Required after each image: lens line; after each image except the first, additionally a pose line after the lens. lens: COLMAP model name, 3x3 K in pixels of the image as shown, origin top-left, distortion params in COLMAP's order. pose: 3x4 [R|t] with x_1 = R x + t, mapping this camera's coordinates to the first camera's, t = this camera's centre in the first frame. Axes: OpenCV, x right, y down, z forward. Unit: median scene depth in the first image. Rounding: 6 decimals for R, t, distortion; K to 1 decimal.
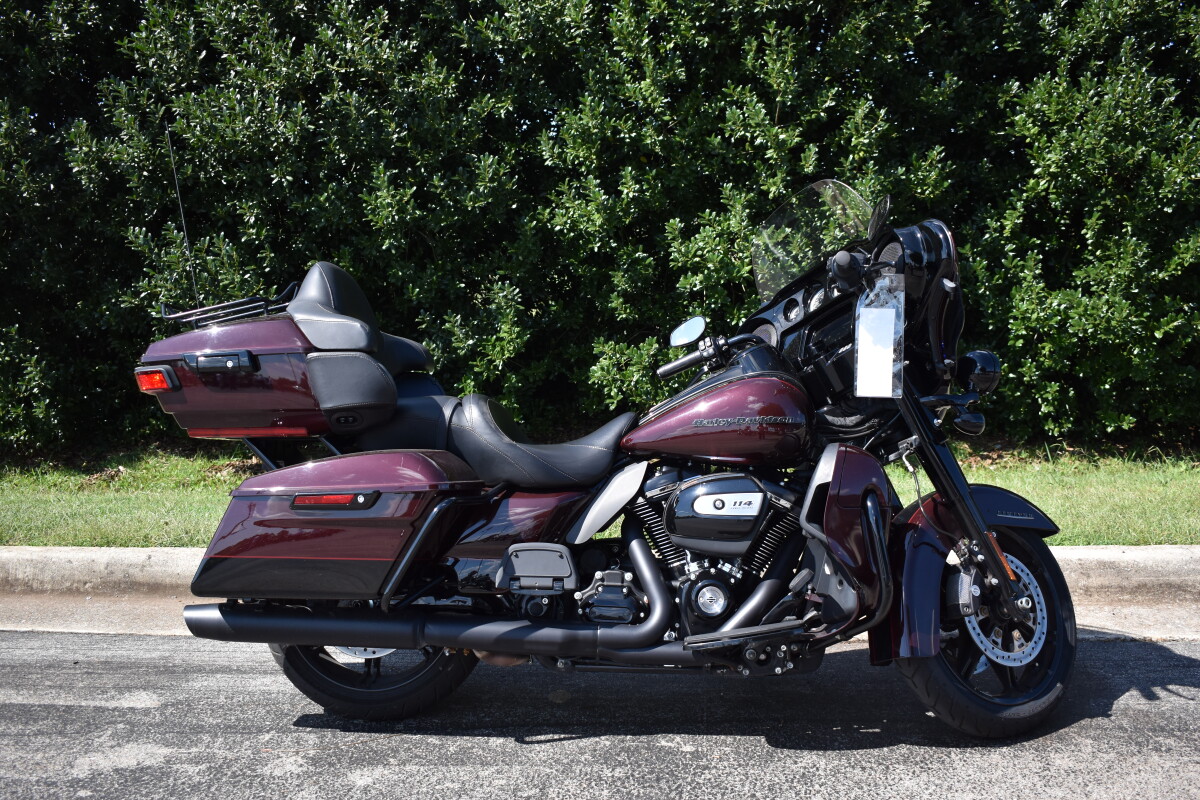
lens RADIAL K [[1210.3, 0, 602.3], [0, 1210.3, 403.3], [0, 0, 1]] dist [-0.072277, 0.000000]
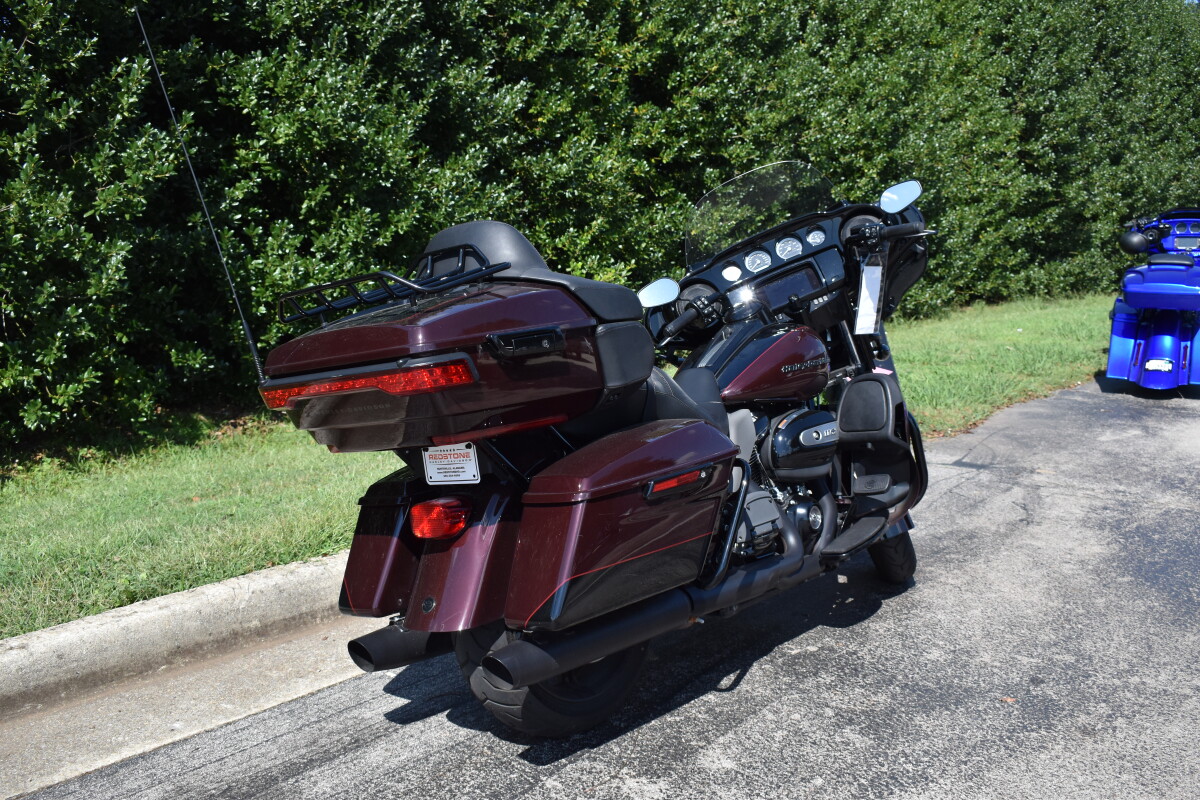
lens RADIAL K [[1210.3, 0, 604.6], [0, 1210.3, 397.2], [0, 0, 1]] dist [-0.072277, 0.000000]
pose [[0.556890, -0.102328, 0.824259, -0.882459], [0.087057, 0.994107, 0.064596, -0.042114], [-0.826012, 0.035785, 0.562516, 0.455439]]
